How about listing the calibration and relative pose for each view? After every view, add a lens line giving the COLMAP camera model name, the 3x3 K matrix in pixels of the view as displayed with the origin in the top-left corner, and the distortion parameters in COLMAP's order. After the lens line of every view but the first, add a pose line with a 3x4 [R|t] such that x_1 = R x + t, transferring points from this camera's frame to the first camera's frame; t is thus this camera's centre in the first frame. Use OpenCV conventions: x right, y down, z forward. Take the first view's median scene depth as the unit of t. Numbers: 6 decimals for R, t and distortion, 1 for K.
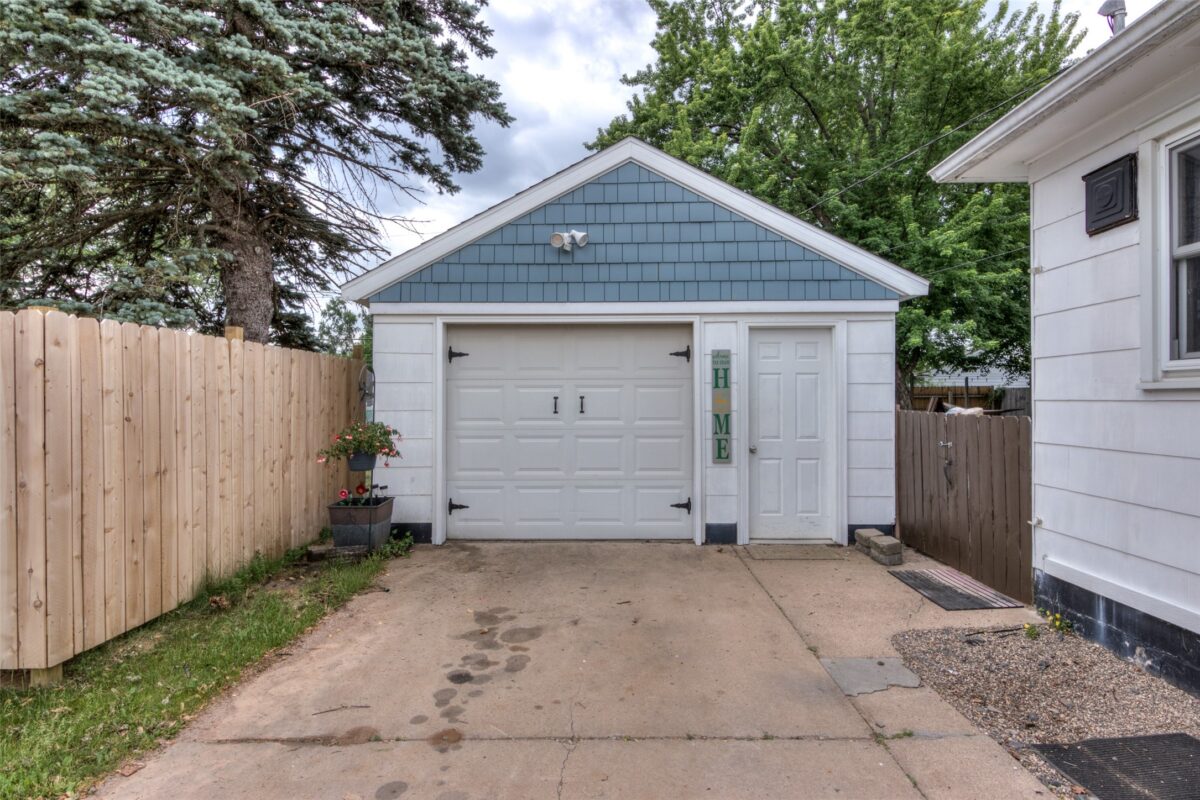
lens RADIAL K [[652.5, 0, 600.0], [0, 652.5, 400.0], [0, 0, 1]] dist [0.000056, 0.000032]
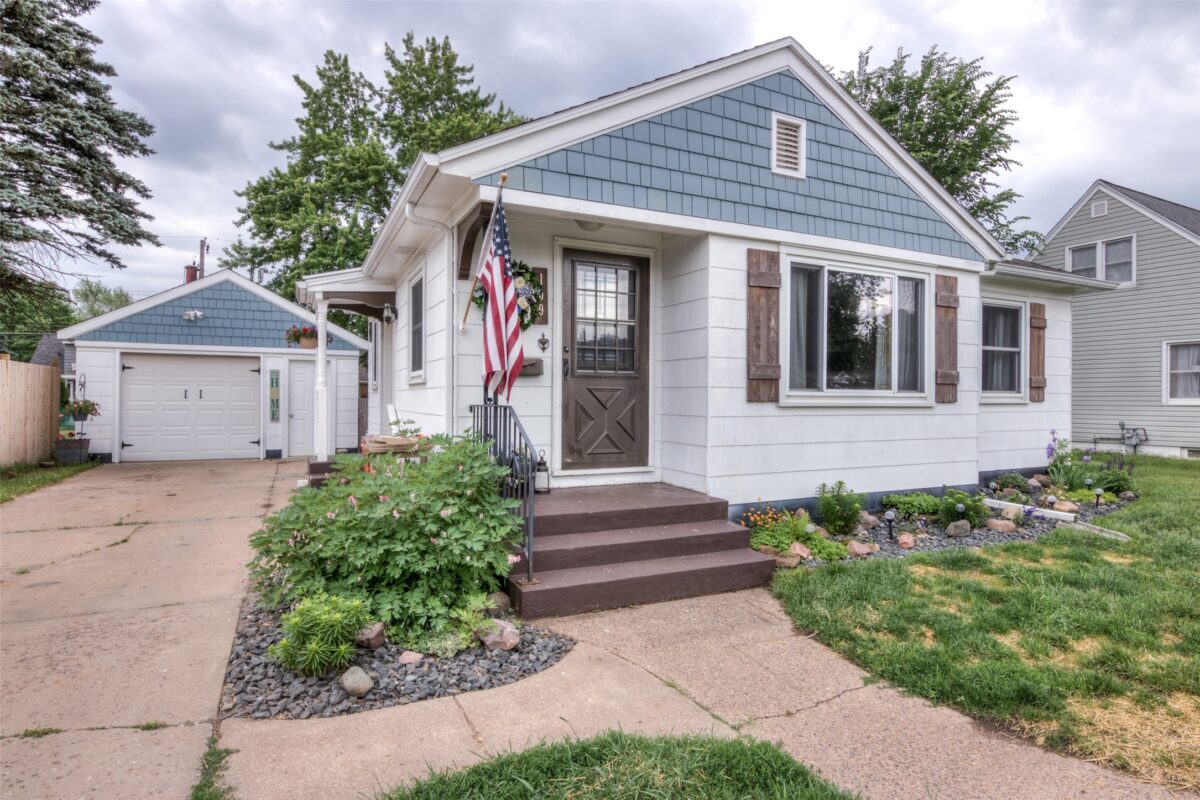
lens RADIAL K [[632.6, 0, 590.0], [0, 632.6, 396.8], [0, 0, 1]] dist [-0.002974, -0.010298]
pose [[0.896948, 0.010144, 0.442019, 0.198261], [-0.007107, 0.999938, -0.008527, 0.024466], [-0.442078, 0.004507, 0.896965, -1.354483]]
